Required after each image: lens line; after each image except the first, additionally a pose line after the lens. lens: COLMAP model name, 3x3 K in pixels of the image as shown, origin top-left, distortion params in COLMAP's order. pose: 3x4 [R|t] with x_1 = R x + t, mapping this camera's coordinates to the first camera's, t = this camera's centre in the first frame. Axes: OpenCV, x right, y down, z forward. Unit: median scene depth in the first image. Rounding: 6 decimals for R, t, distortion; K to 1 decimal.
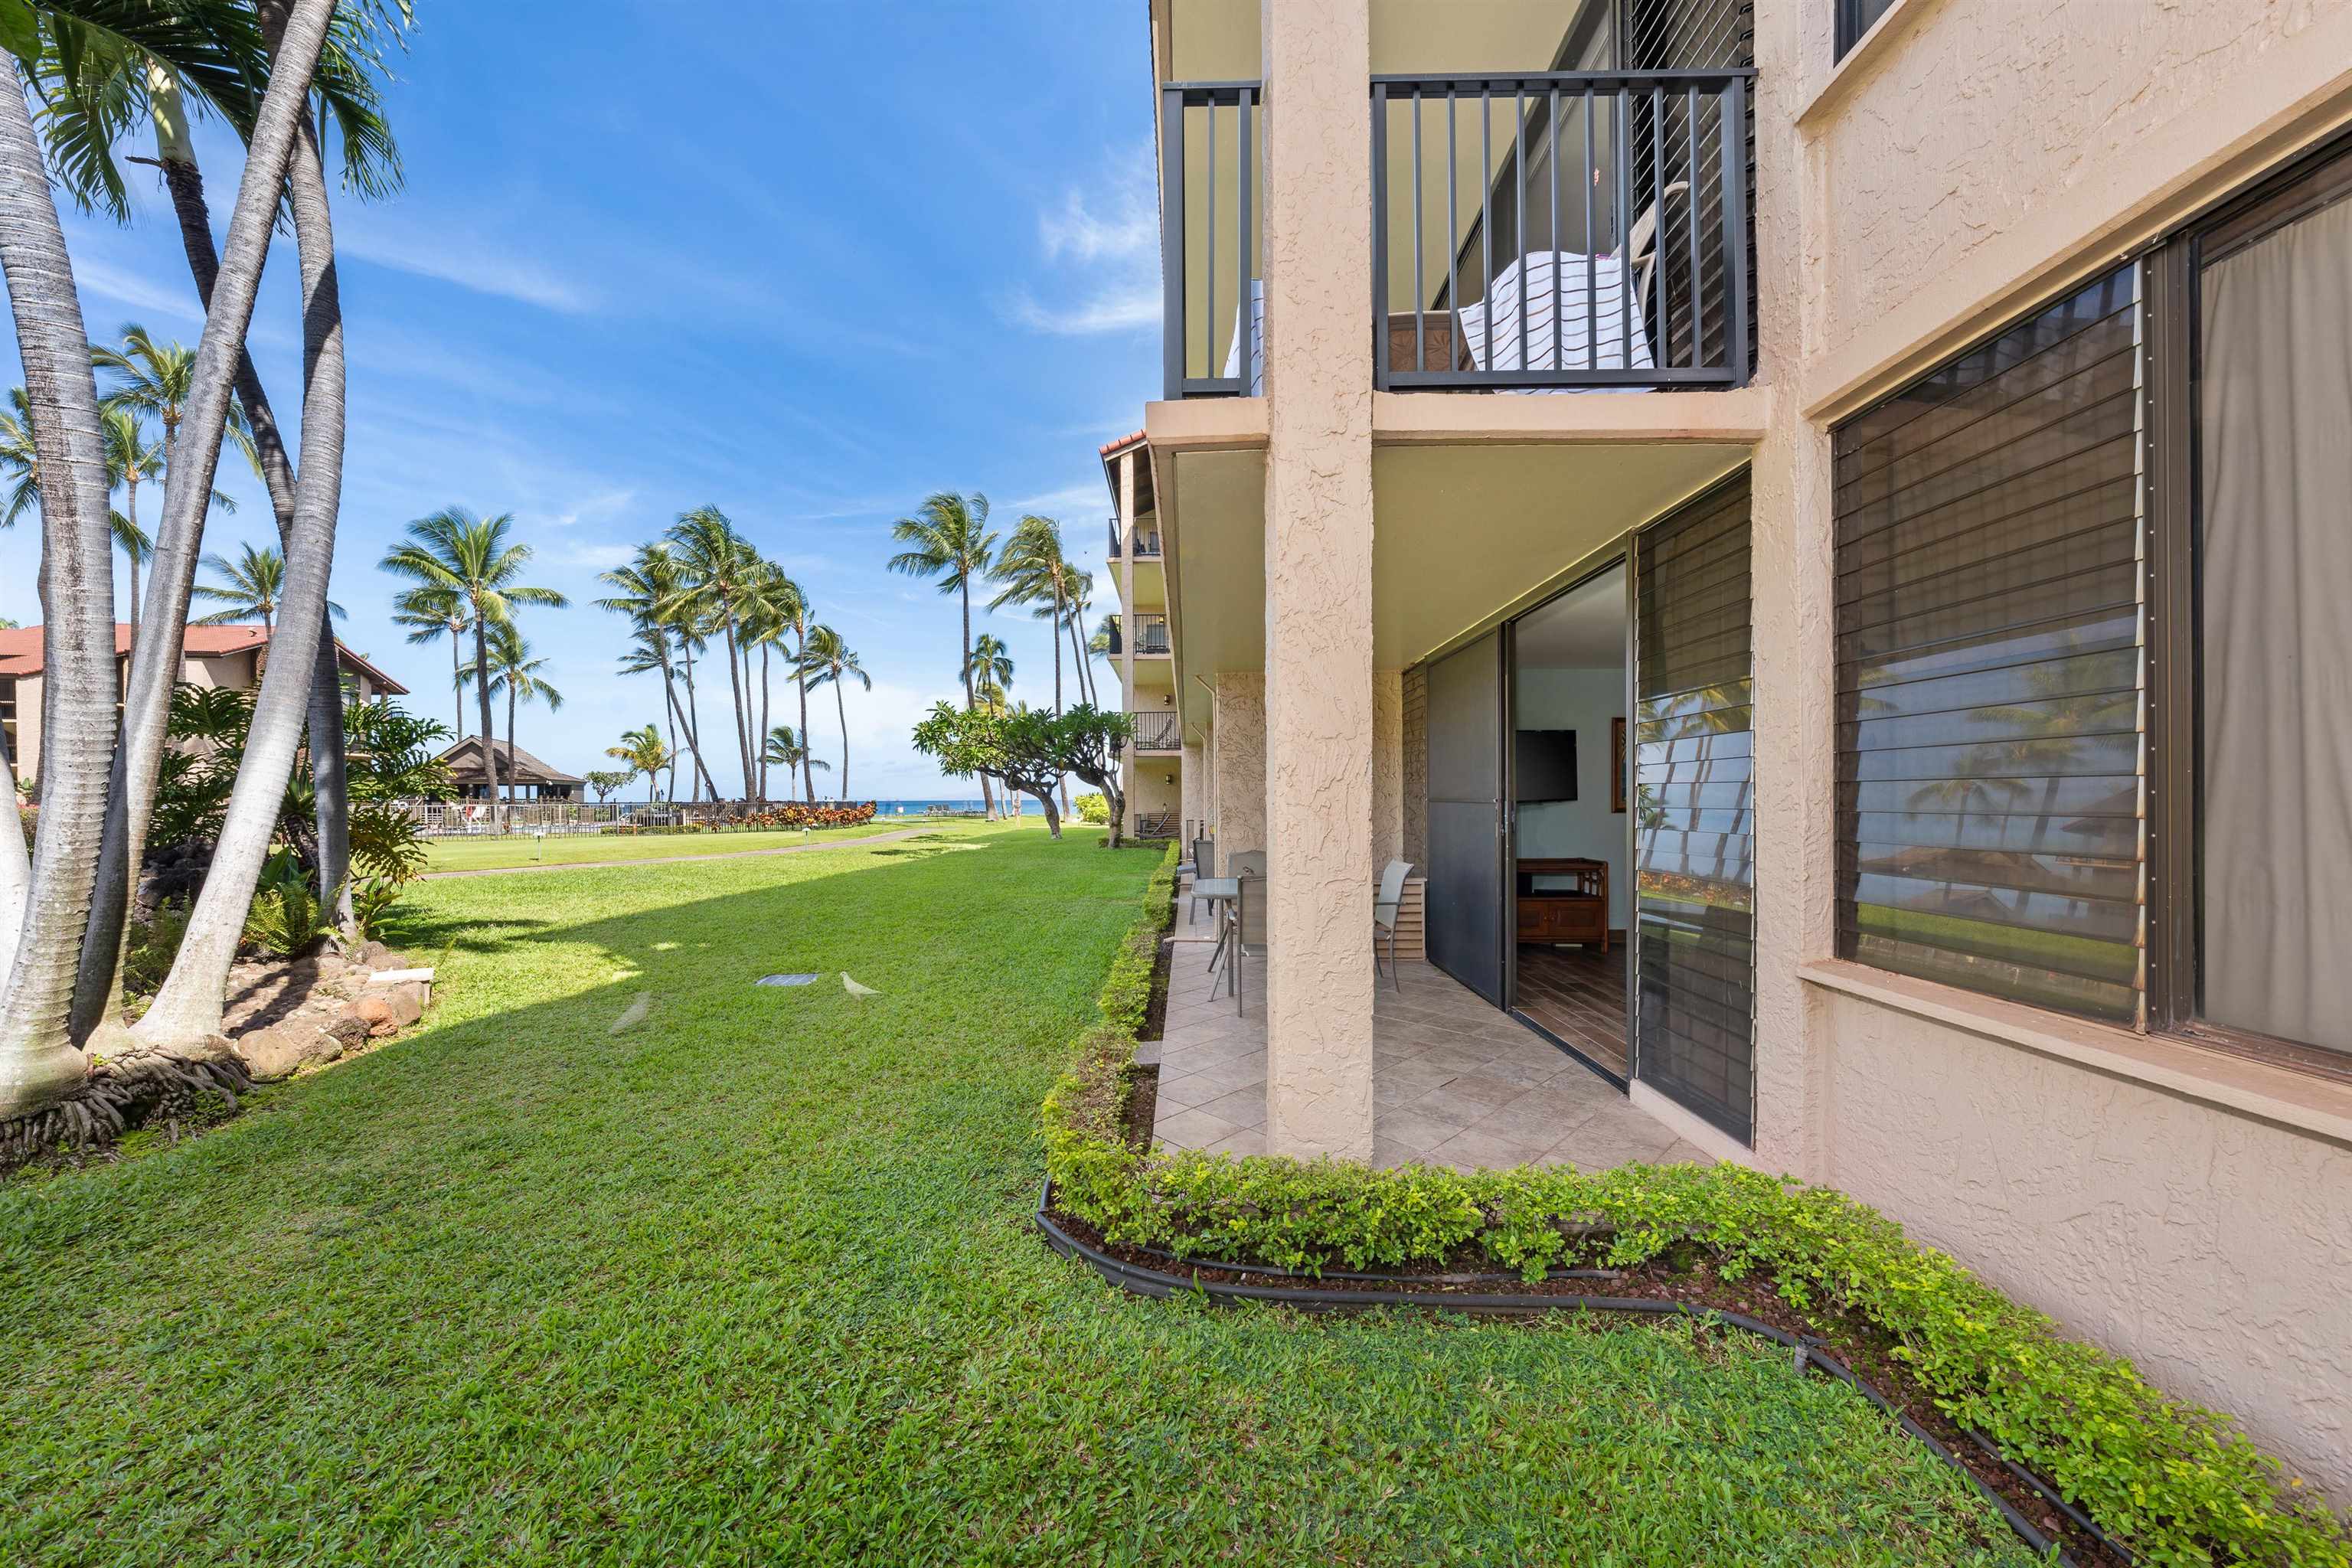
lens RADIAL K [[816.2, 0, 1170.6], [0, 816.2, 795.2], [0, 0, 1]] dist [-0.000780, 0.000028]
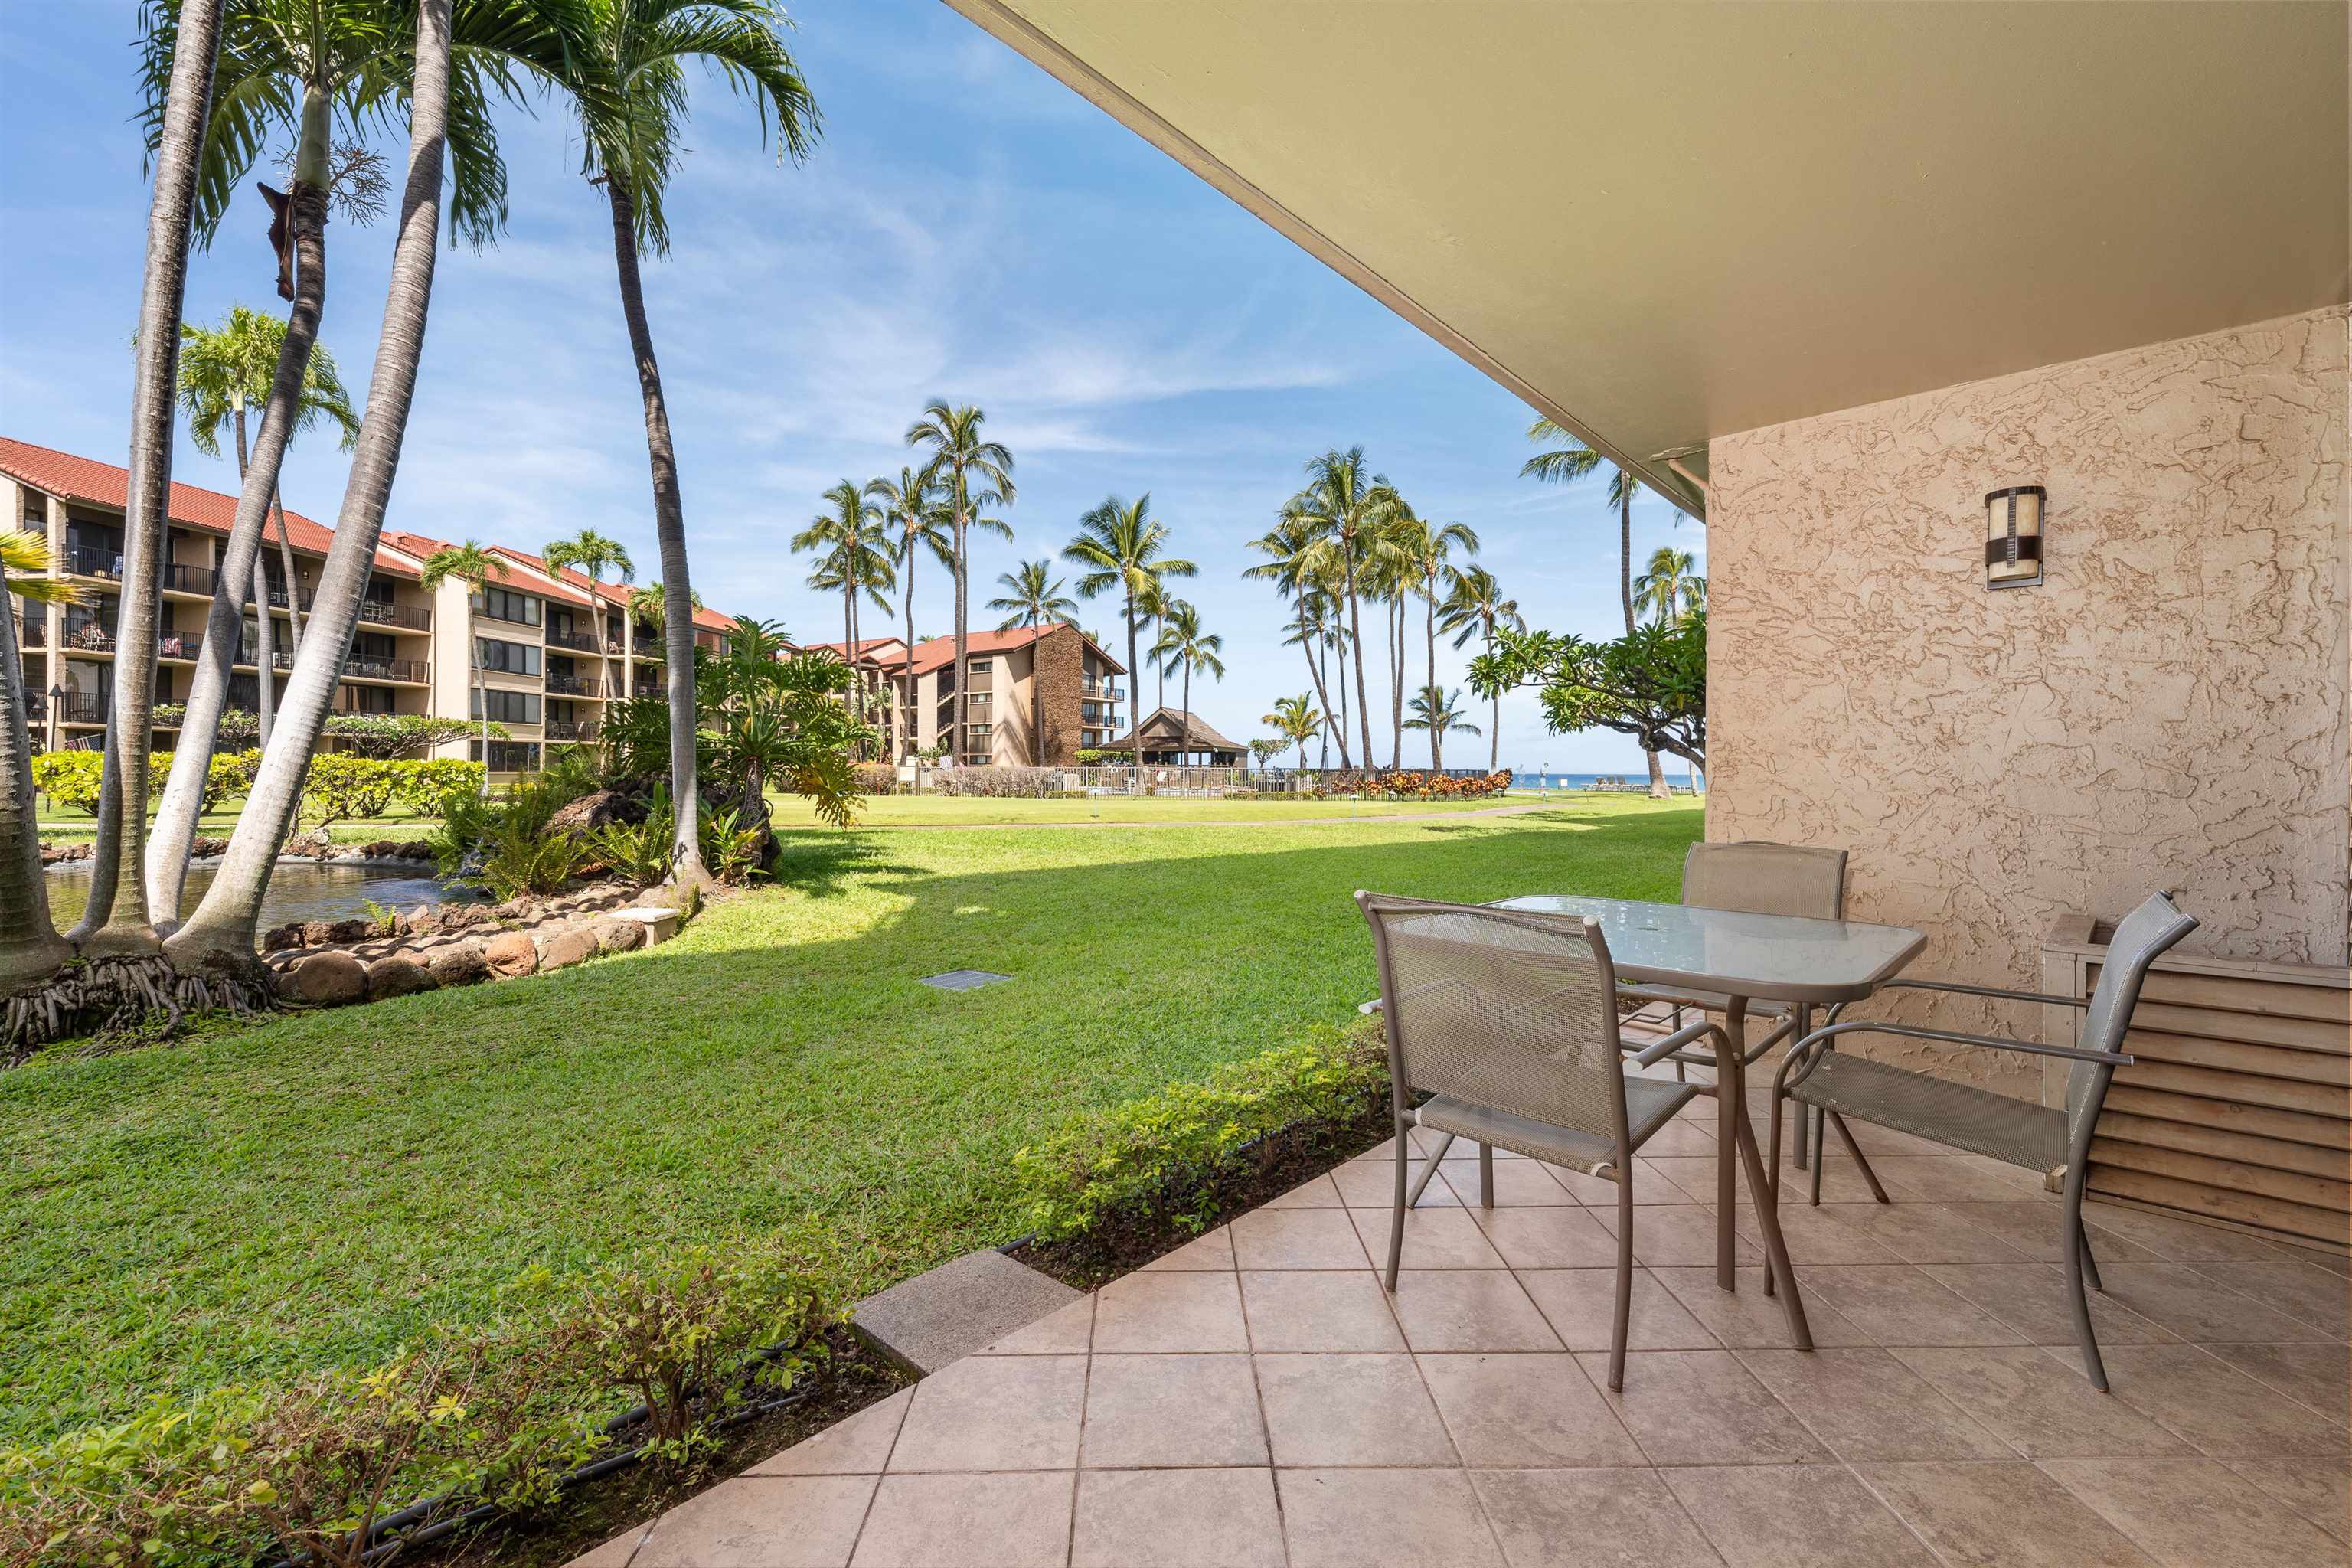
lens RADIAL K [[956.7, 0, 1176.0], [0, 956.7, 771.0], [0, 0, 1]] dist [0.002629, -0.003354]
pose [[0.743606, 0.009758, -0.668546, 0.029476], [-0.006715, 0.999952, 0.007127, 0.004452], [0.668584, -0.000811, 0.743636, 0.063139]]
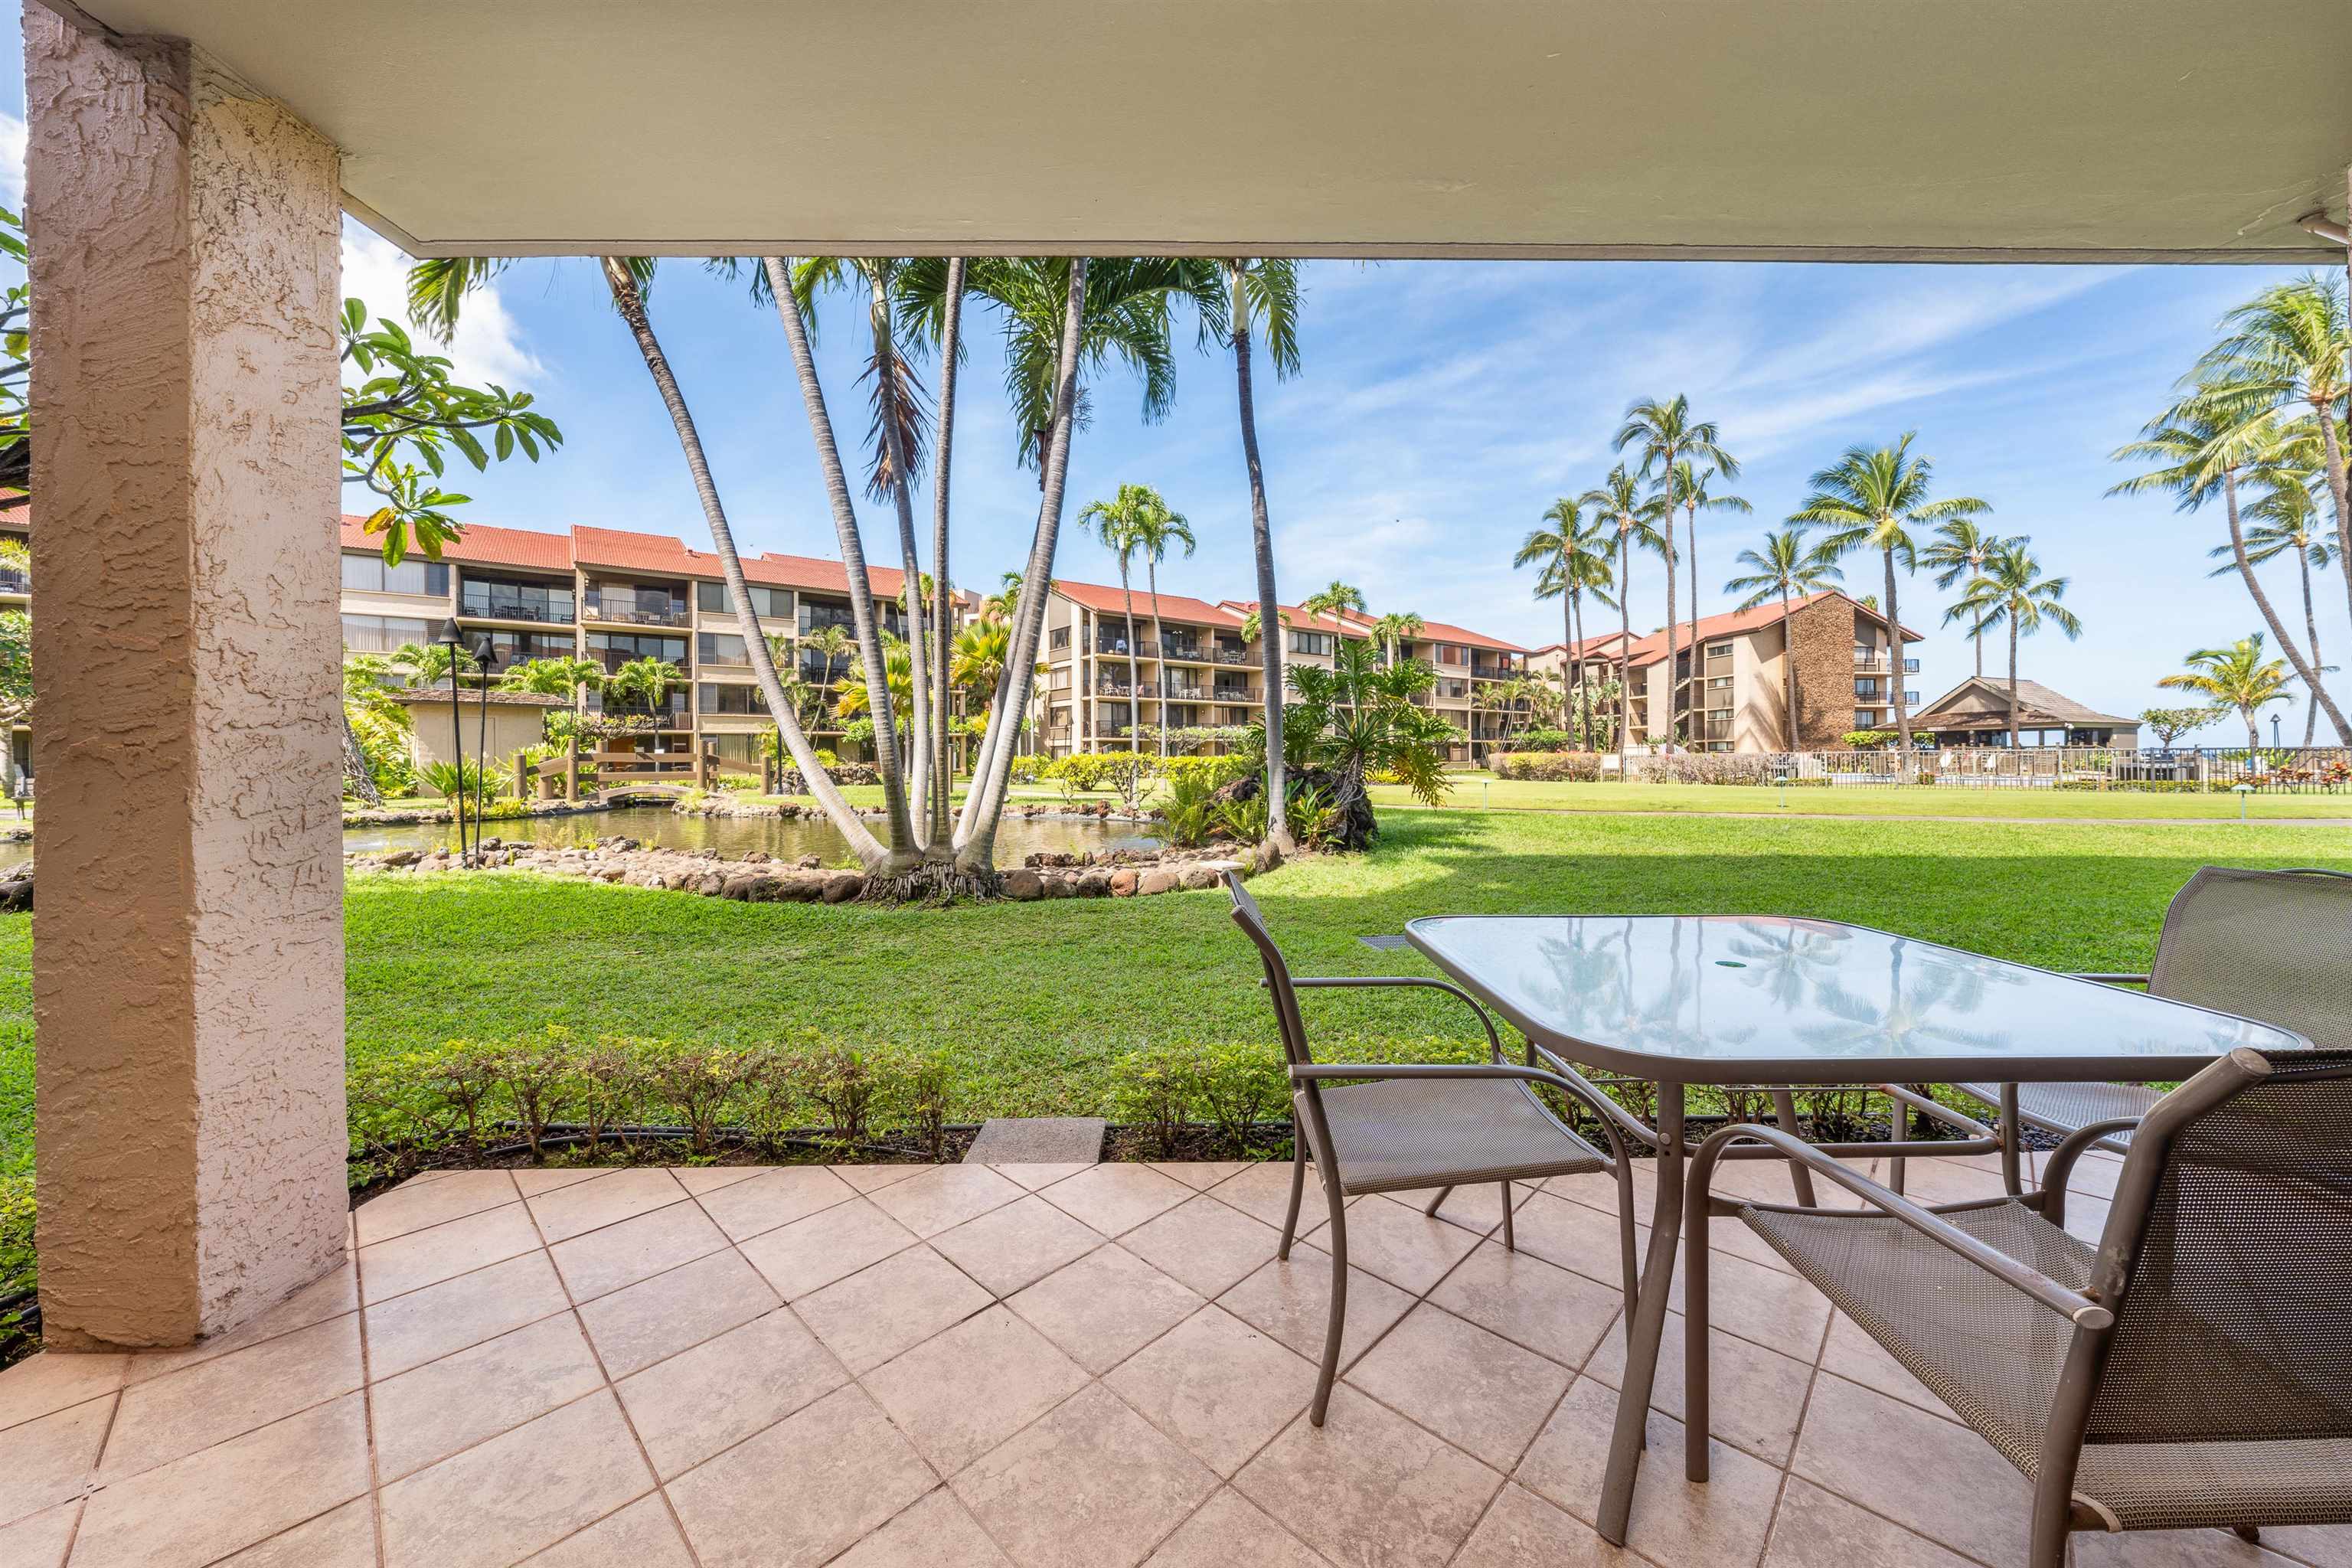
lens RADIAL K [[838.3, 0, 1173.6], [0, 838.3, 758.5], [0, 0, 1]] dist [-0.000202, -0.000184]
pose [[0.038881, 0.002266, -0.999241, 0.046592], [0.012616, 0.999917, 0.002758, 0.004513], [0.999164, -0.012714, 0.038849, 0.094330]]
